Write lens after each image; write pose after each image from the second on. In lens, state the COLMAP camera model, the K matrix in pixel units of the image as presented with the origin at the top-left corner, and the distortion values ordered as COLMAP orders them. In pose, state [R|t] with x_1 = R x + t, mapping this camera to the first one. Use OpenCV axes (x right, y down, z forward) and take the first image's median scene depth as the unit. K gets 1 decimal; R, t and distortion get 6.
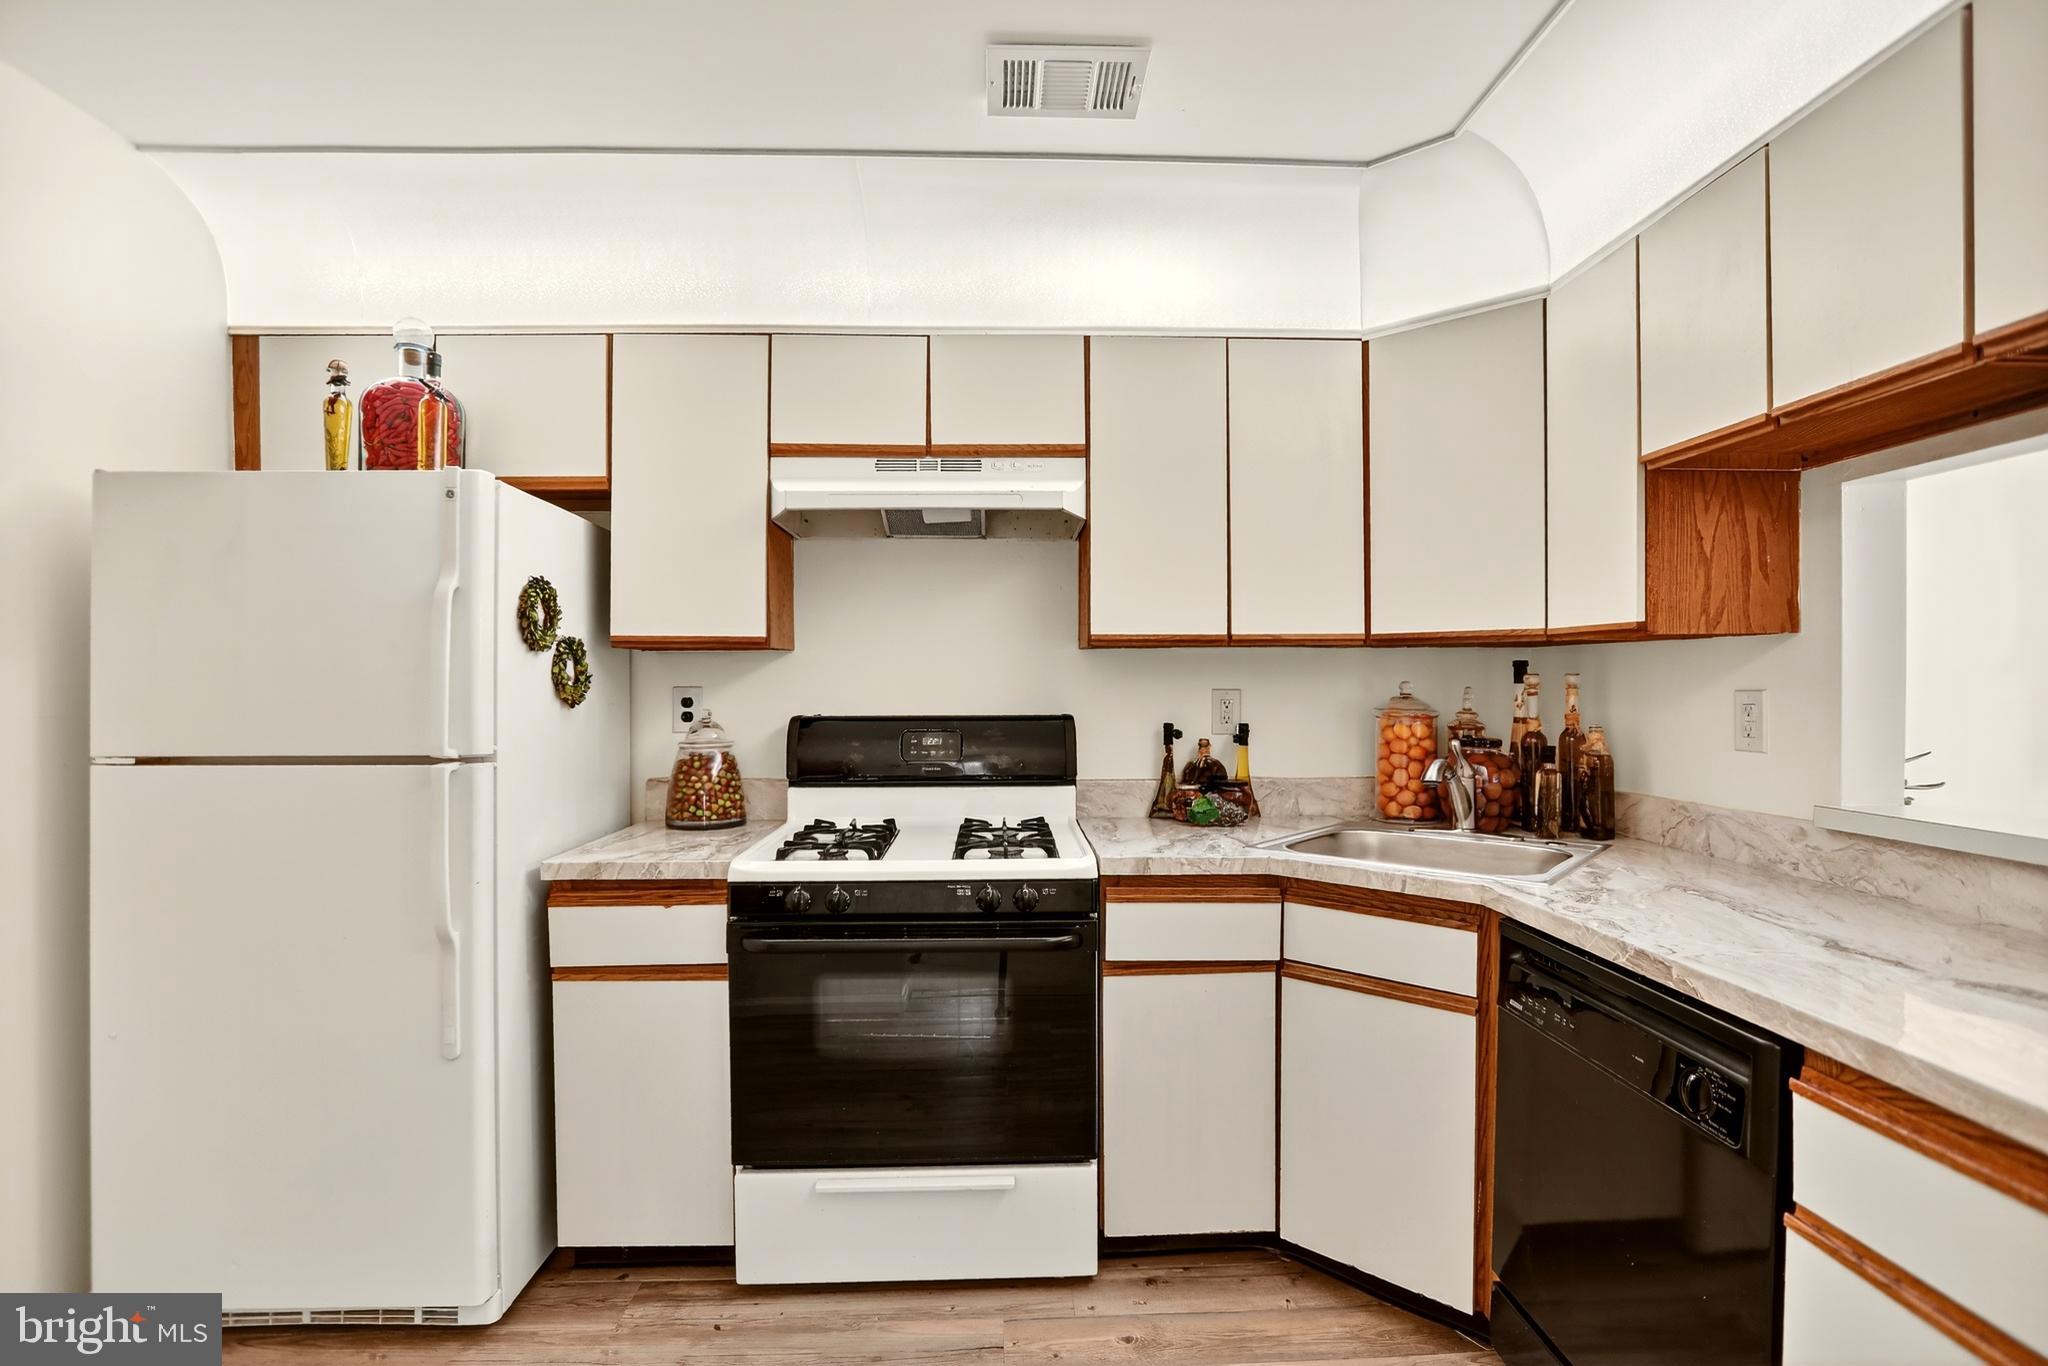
lens RADIAL K [[963.8, 0, 1055.2], [0, 963.8, 683.6], [0, 0, 1]] dist [-0.076269, 0.058676]
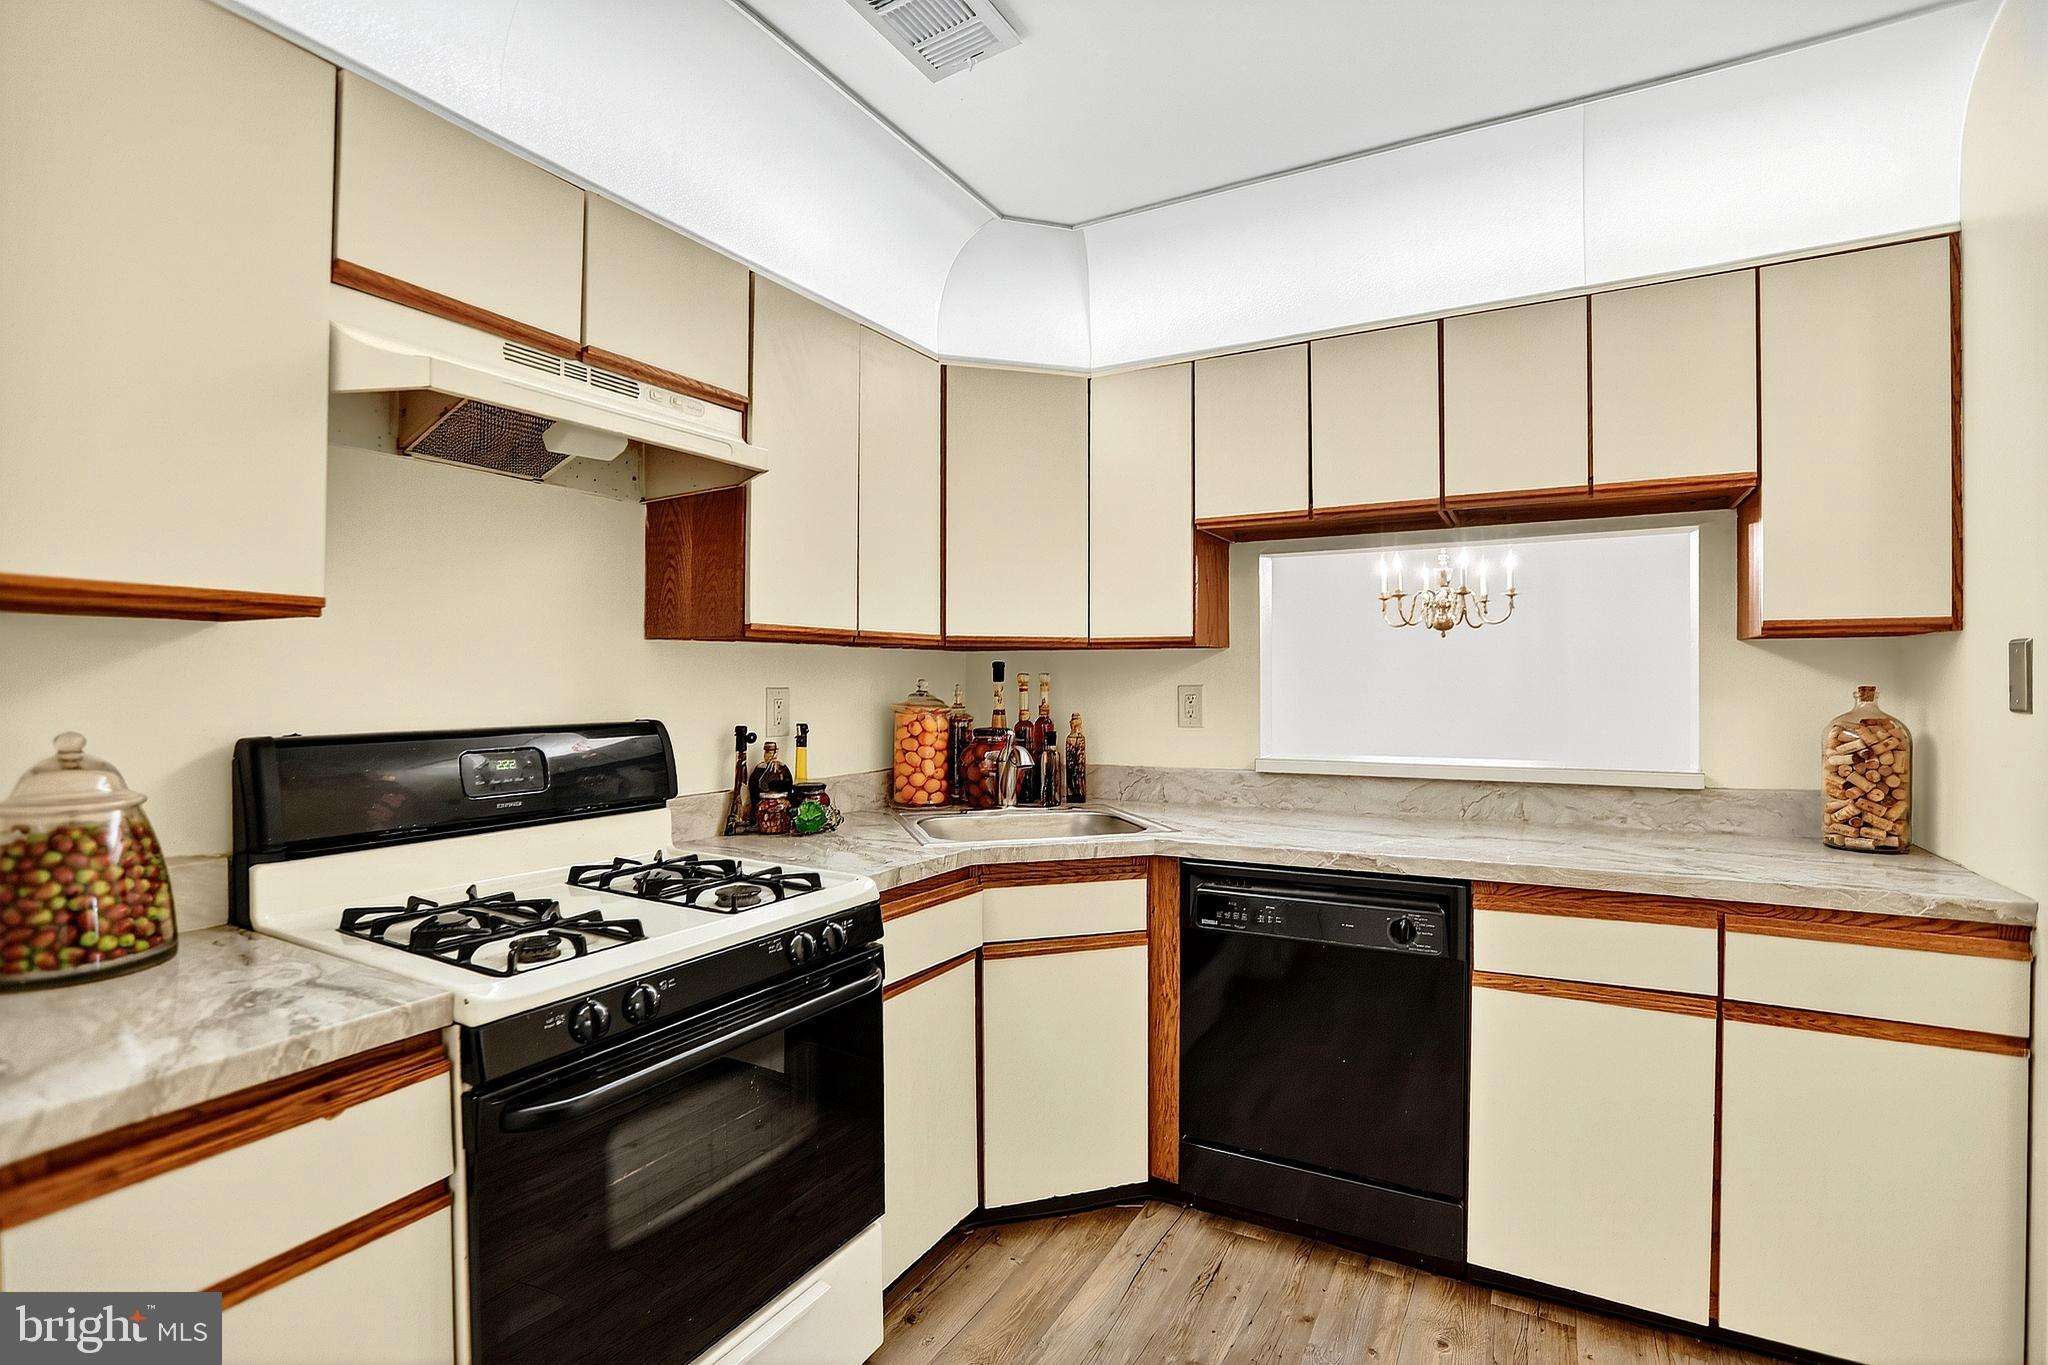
lens RADIAL K [[954.3, 0, 1031.0], [0, 954.3, 672.9], [0, 0, 1]] dist [-0.054496, 0.025582]
pose [[0.522676, 0.007997, 0.852494, -0.560186], [0.000057, 0.999956, -0.009415, 0.000402], [-0.852532, 0.004970, 0.522652, 0.363374]]
